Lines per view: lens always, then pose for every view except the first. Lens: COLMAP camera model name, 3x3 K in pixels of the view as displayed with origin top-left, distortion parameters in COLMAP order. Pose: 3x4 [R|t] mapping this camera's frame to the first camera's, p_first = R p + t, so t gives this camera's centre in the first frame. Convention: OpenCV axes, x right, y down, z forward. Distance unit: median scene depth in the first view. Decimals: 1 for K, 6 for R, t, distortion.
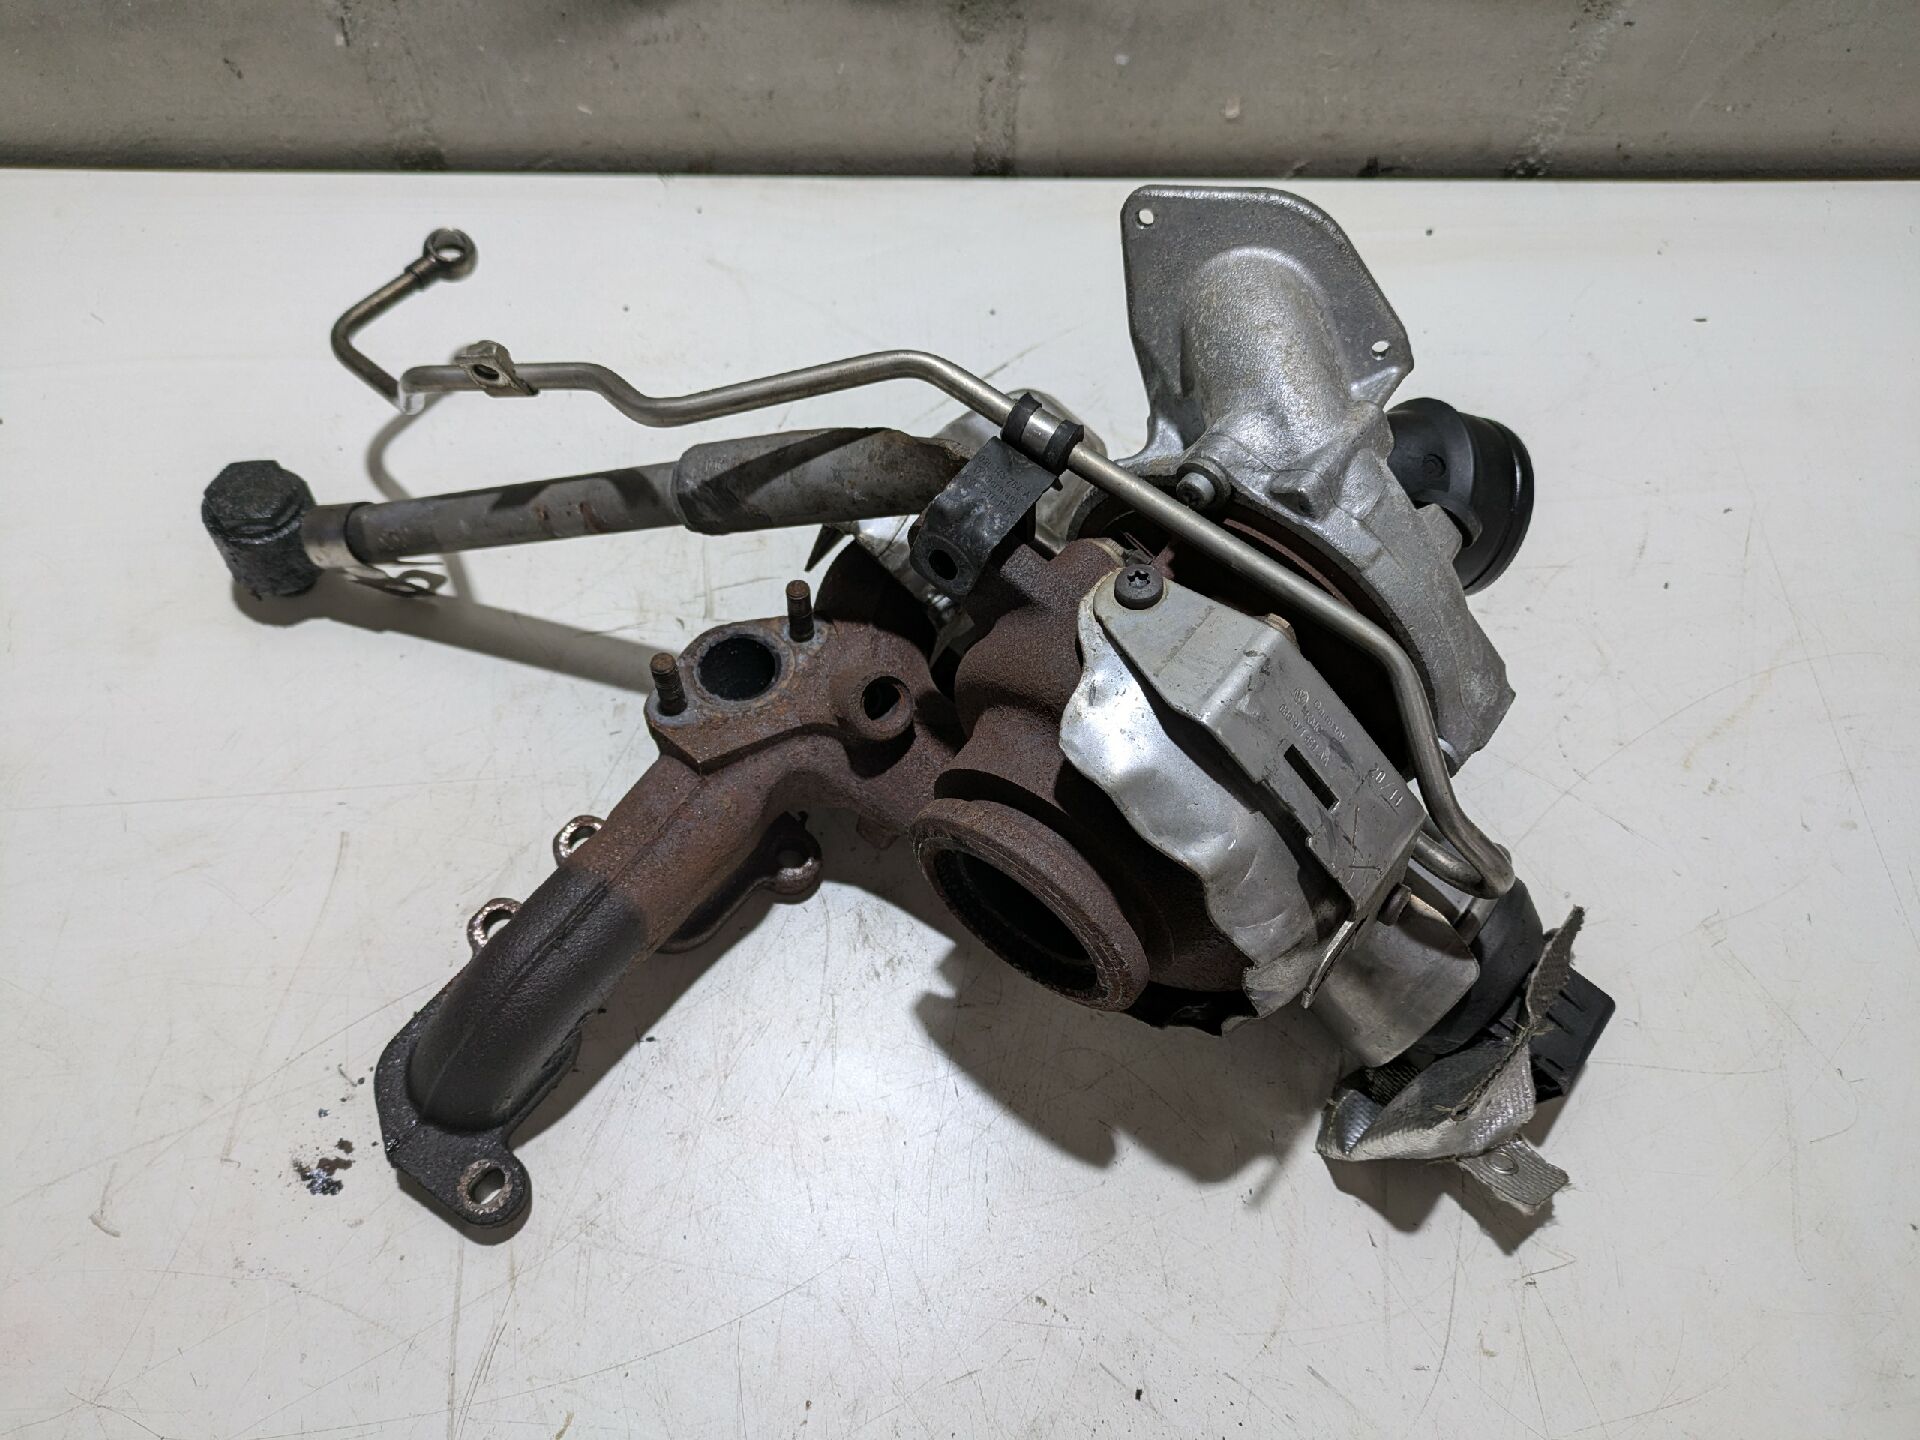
lens RADIAL K [[1371.9, 0, 976.2], [0, 1371.9, 736.8], [0, 0, 1]] dist [-0.005854, 0.007220]
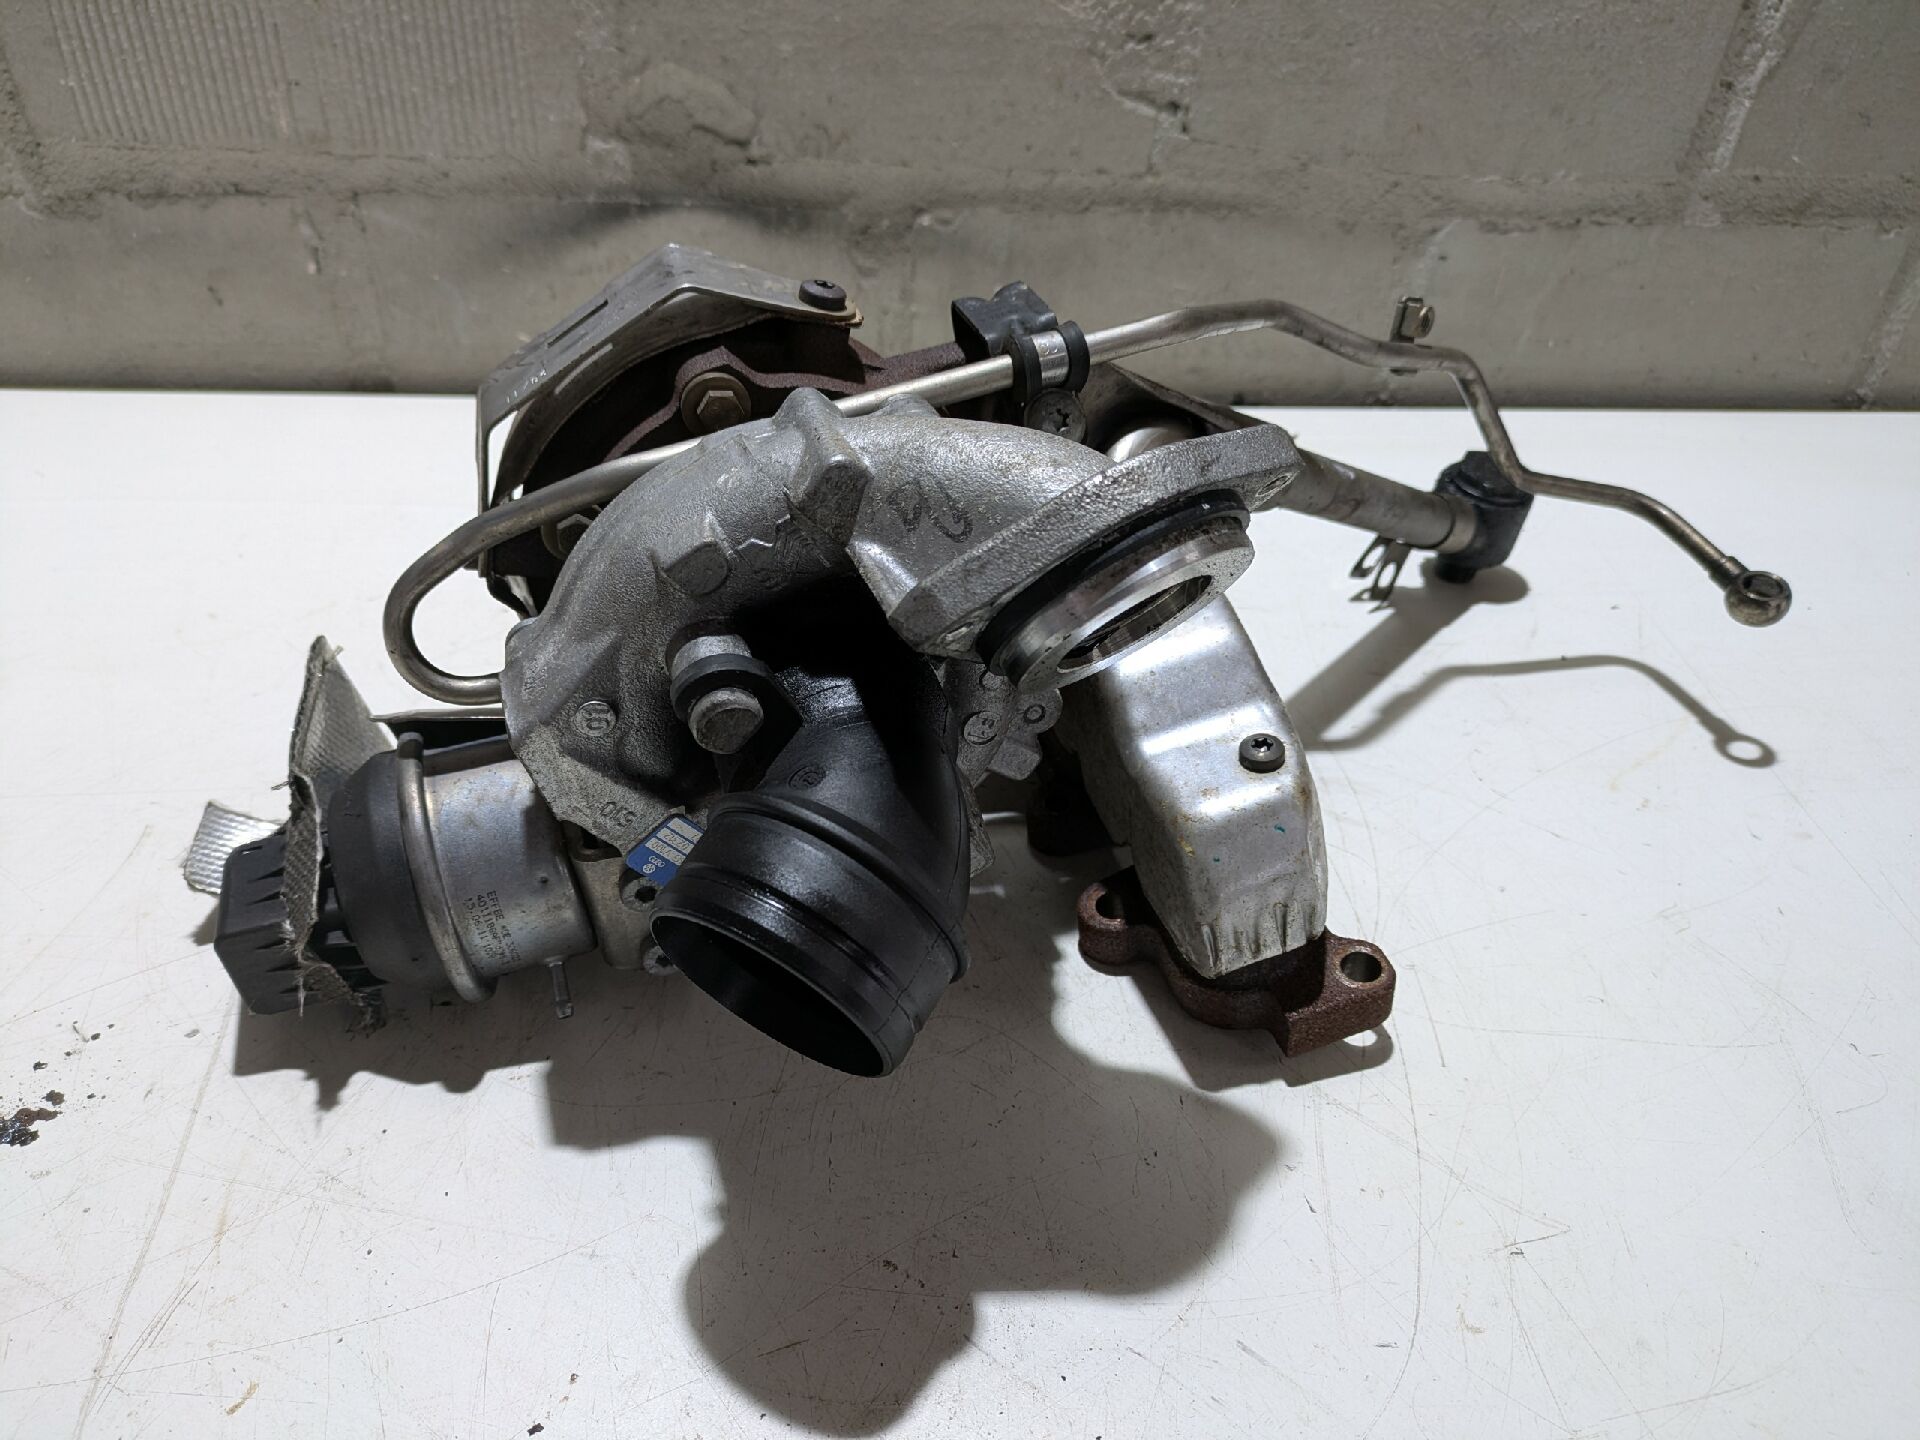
lens RADIAL K [[1371.9, 0, 950.4], [0, 1371.9, 729.9], [0, 0, 1]] dist [-0.005854, 0.007220]
pose [[0.999810, -0.019461, -0.001264, 0.085701], [0.017301, 0.915033, -0.403009, 0.433171], [0.008999, 0.402910, 0.915195, 0.154931]]
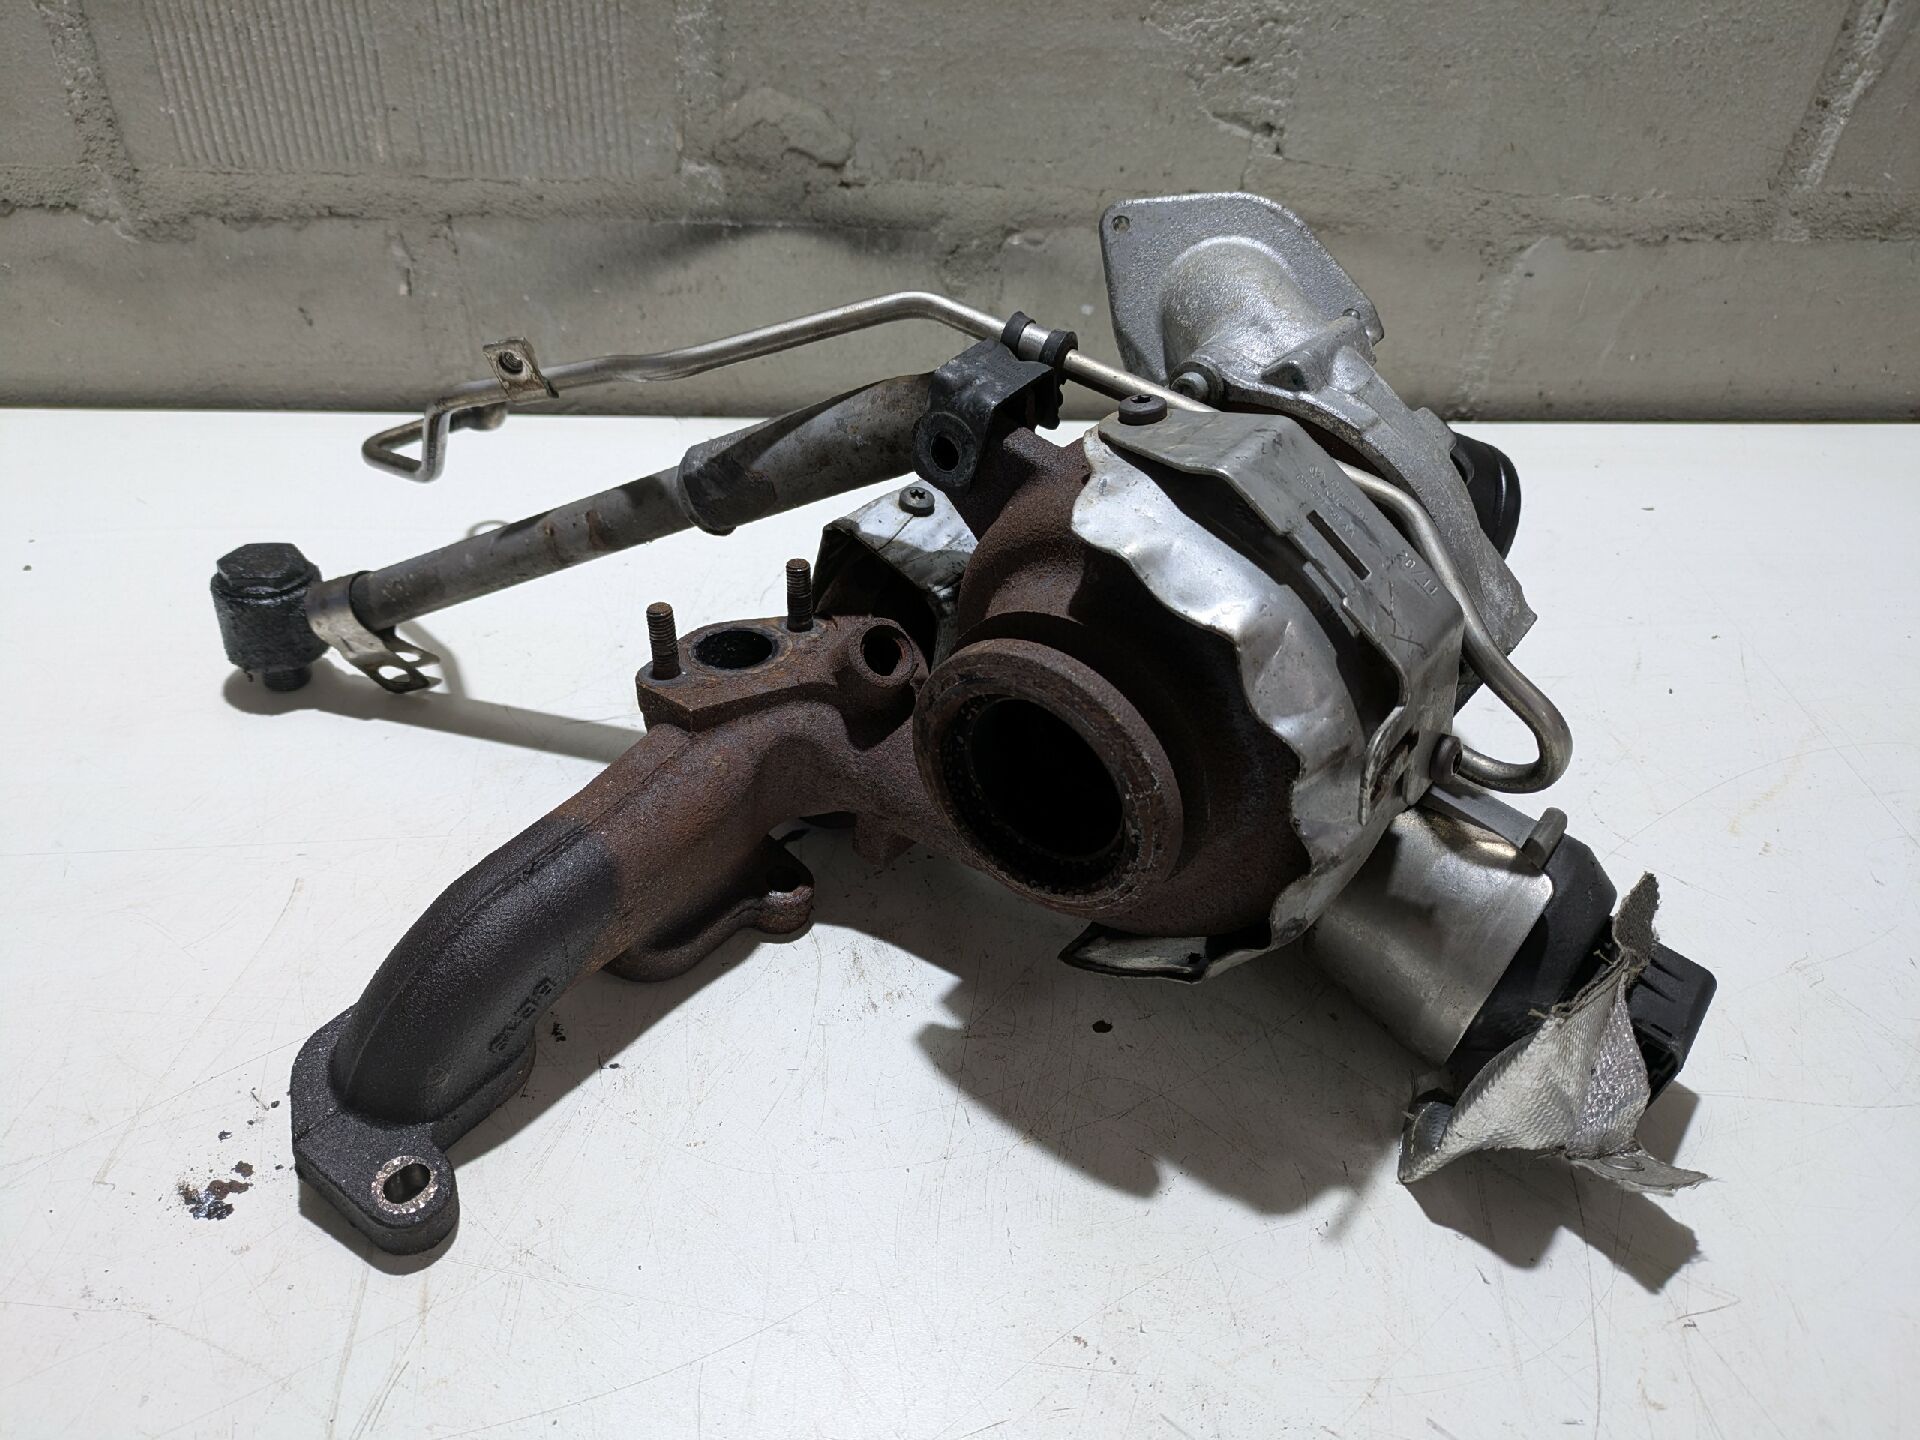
lens RADIAL K [[1371.9, 0, 946.6], [0, 1371.9, 714.7], [0, 0, 1]] dist [-0.005854, 0.007220]
pose [[0.999796, -0.019931, -0.003142, -0.020175], [0.017169, 0.922145, -0.386464, 0.369635], [0.010600, 0.386332, 0.922299, 0.118629]]
